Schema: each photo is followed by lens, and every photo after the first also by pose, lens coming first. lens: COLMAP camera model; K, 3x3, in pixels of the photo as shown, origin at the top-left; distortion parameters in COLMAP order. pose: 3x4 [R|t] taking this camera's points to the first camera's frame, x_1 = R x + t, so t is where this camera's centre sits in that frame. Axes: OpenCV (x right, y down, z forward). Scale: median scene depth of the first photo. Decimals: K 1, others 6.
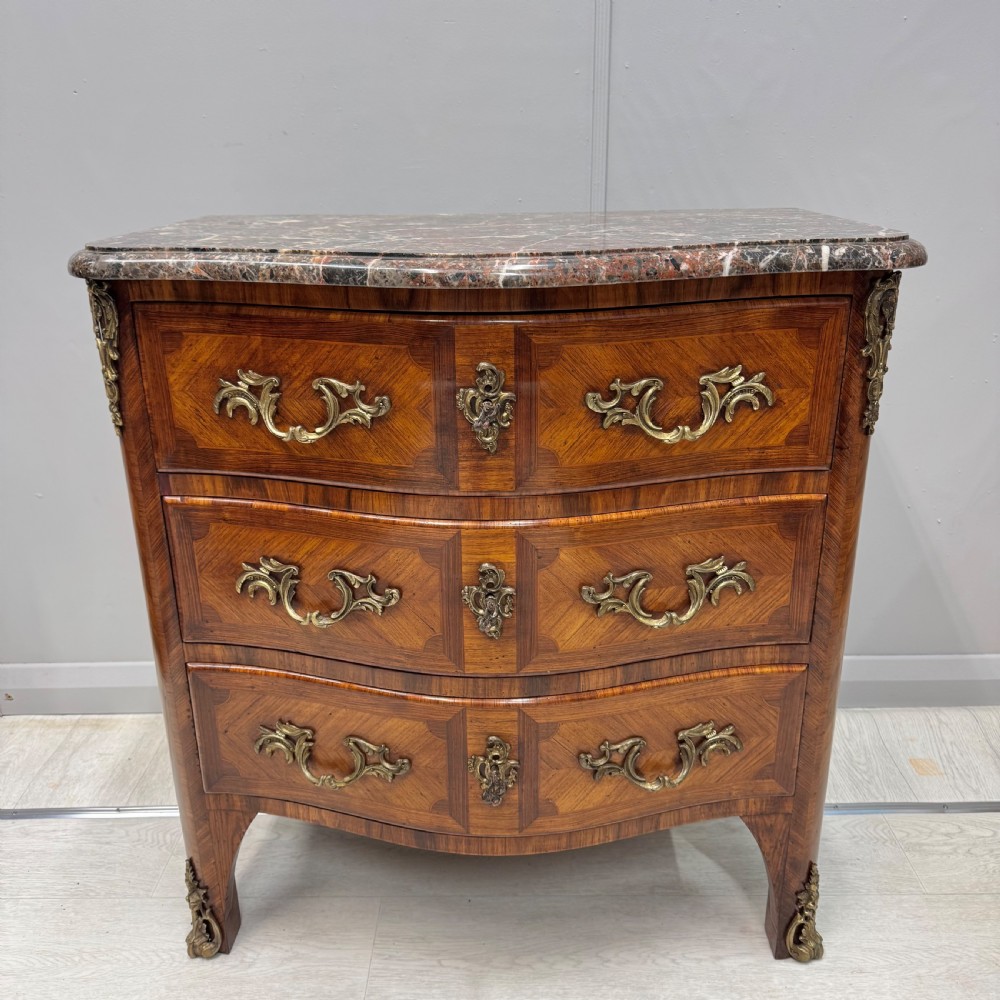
lens RADIAL K [[930.9, 0, 498.7], [0, 930.9, 503.5], [0, 0, 1]] dist [0.179818, -0.404971]
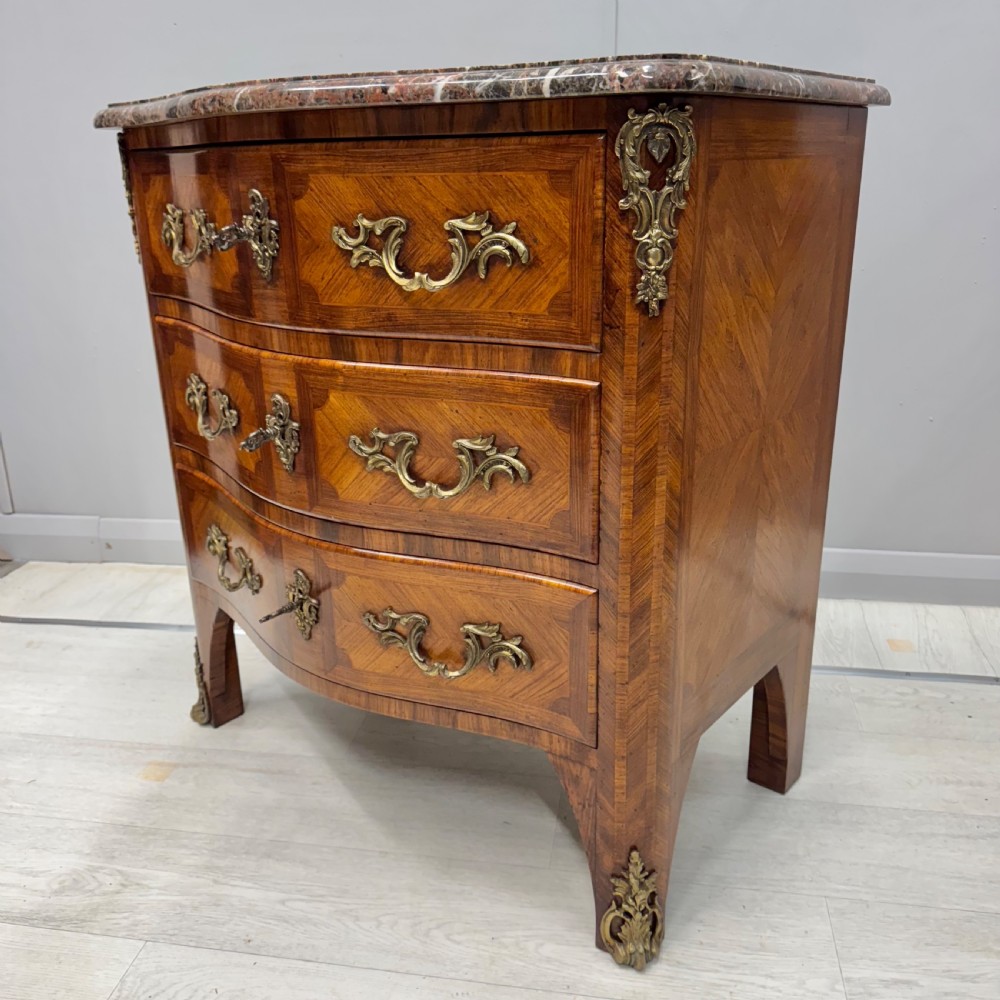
lens RADIAL K [[938.4, 0, 500.0], [0, 938.4, 500.0], [0, 0, 1]] dist [0.174728, -0.415648]
pose [[0.790447, 0.203242, -0.577830, 0.824612], [-0.204461, 0.976788, 0.063875, 0.060564], [0.577399, 0.067654, 0.813654, 0.278372]]
